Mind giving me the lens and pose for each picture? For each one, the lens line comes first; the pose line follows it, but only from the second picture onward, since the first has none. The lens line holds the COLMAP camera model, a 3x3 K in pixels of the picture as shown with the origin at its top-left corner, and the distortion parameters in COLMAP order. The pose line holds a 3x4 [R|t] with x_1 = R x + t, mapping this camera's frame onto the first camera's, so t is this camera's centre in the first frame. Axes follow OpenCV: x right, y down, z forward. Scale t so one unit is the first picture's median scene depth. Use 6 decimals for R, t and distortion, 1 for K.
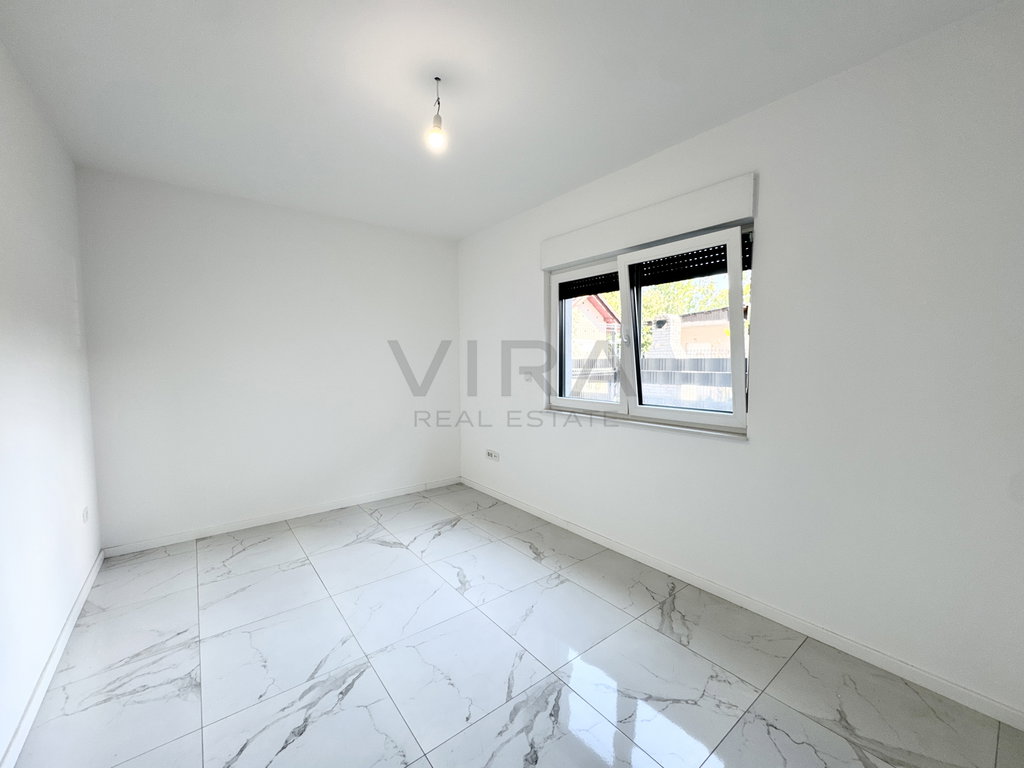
lens RADIAL K [[410.1, 0, 510.1], [0, 410.1, 384.6], [0, 0, 1]] dist [-0.002607, -0.000145]
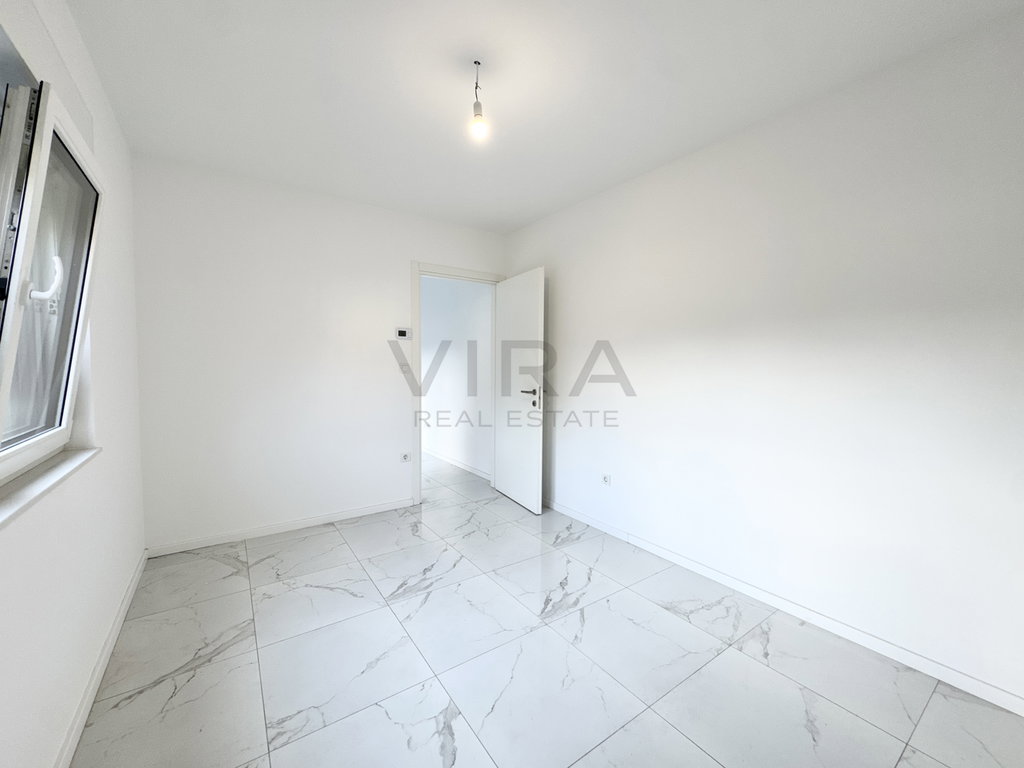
lens RADIAL K [[410.1, 0, 510.1], [0, 410.1, 384.6], [0, 0, 1]] dist [-0.002607, -0.000145]
pose [[-0.998585, -0.005445, 0.052891, -0.310768], [0.000033, 0.994679, 0.103024, -0.086308], [-0.053170, 0.102880, -0.993272, 2.040229]]
